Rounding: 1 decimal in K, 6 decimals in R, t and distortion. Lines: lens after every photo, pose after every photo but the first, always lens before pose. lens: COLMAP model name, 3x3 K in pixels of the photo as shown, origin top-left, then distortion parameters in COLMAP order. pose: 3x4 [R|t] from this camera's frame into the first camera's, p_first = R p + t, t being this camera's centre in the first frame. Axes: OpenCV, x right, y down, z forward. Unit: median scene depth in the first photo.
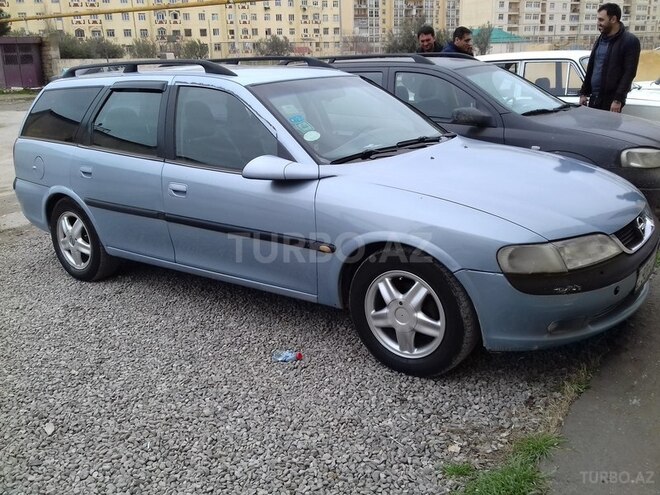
lens RADIAL K [[636.3, 0, 330.0], [0, 636.3, 247.5], [0, 0, 1]] dist [0.082155, -0.176526]
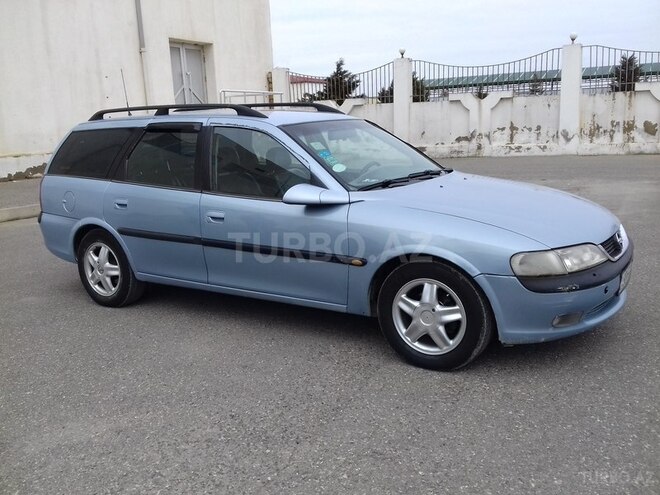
lens RADIAL K [[636.3, 0, 330.0], [0, 636.3, 247.5], [0, 0, 1]] dist [0.082155, -0.176526]
pose [[0.997151, -0.010391, 0.074710, -0.133611], [0.016099, 0.996962, -0.076211, 0.057848], [-0.073691, 0.077196, 0.994289, -0.141845]]
